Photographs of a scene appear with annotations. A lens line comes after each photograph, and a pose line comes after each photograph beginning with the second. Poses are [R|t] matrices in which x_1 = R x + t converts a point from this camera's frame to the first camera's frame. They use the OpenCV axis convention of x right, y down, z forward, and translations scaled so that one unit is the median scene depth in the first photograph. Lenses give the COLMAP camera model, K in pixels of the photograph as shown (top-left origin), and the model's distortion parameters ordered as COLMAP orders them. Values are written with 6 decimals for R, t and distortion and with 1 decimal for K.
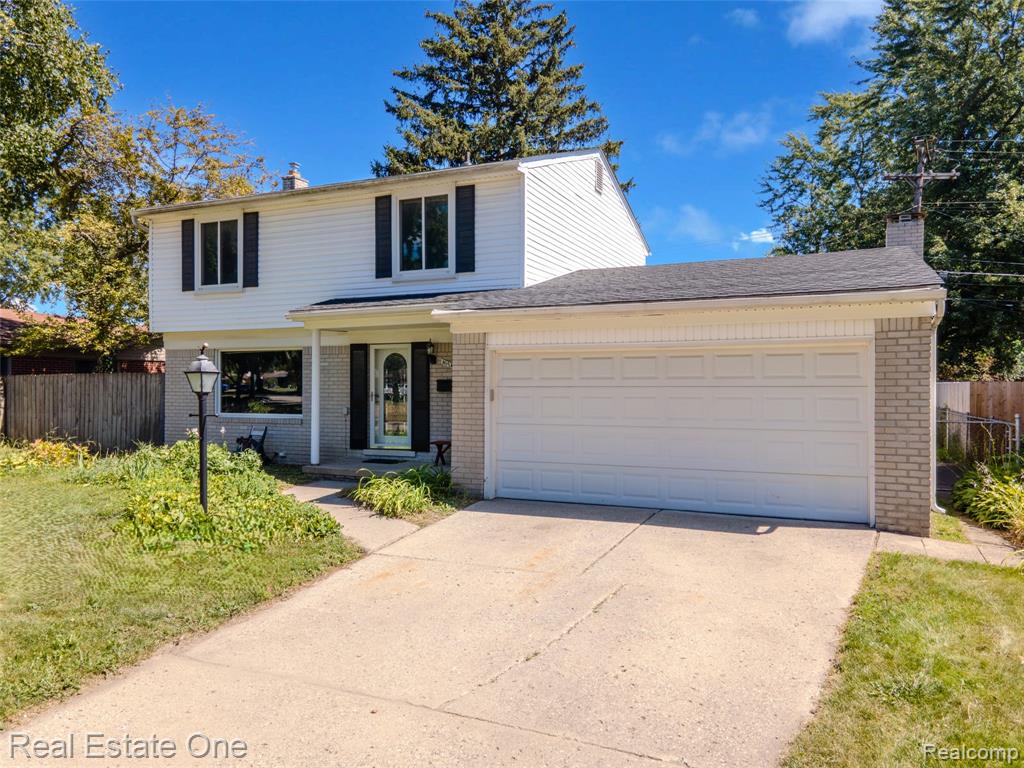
lens RADIAL K [[748.9, 0, 512.0], [0, 748.9, 384.0], [0, 0, 1]] dist [0.031082, 0.002150]
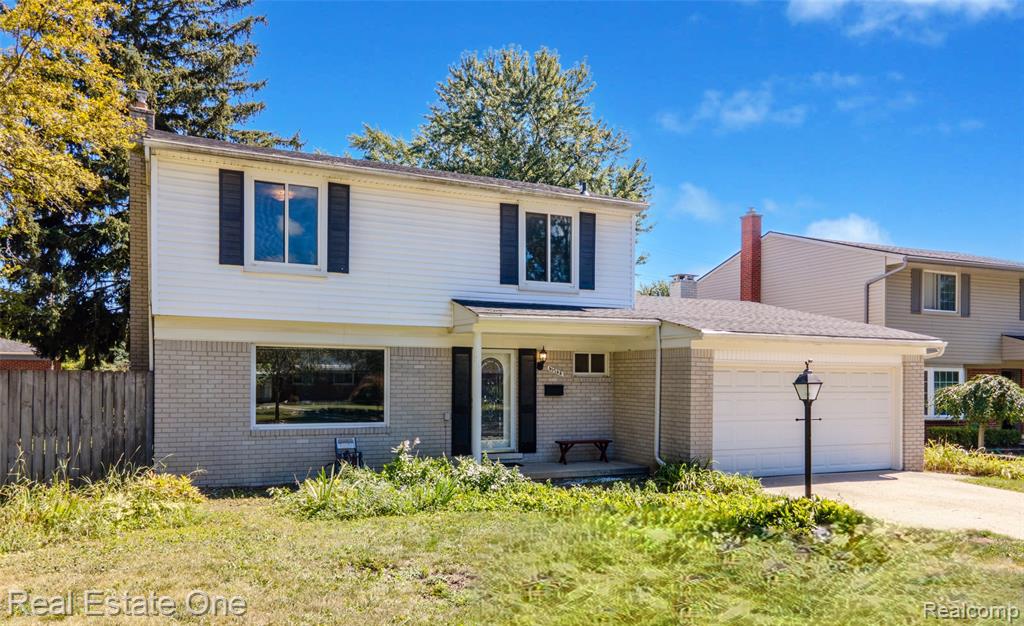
lens RADIAL K [[746.4, 0, 515.5], [0, 746.4, 386.2], [0, 0, 1]] dist [0.030074, -0.002354]
pose [[0.648467, 0.002345, 0.761239, -0.935395], [-0.006310, 0.999977, 0.002295, -0.005842], [-0.761217, -0.006292, 0.648467, 0.336220]]
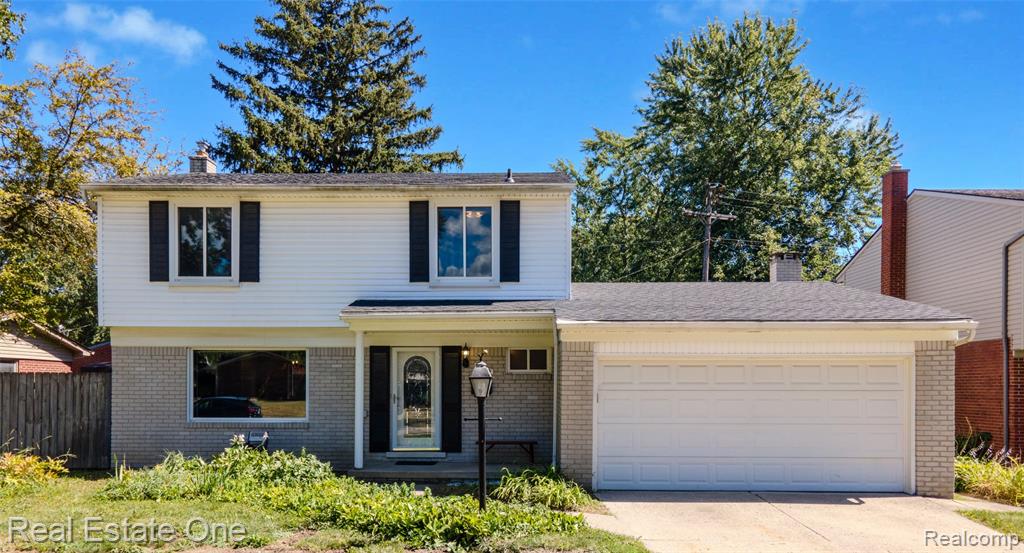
lens RADIAL K [[748.5, 0, 513.3], [0, 748.5, 383.8], [0, 0, 1]] dist [0.034627, 0.004905]
pose [[0.920866, 0.003174, 0.389865, -0.447994], [-0.003263, 0.999995, -0.000436, -0.003985], [-0.389865, -0.000870, 0.920872, 0.018709]]
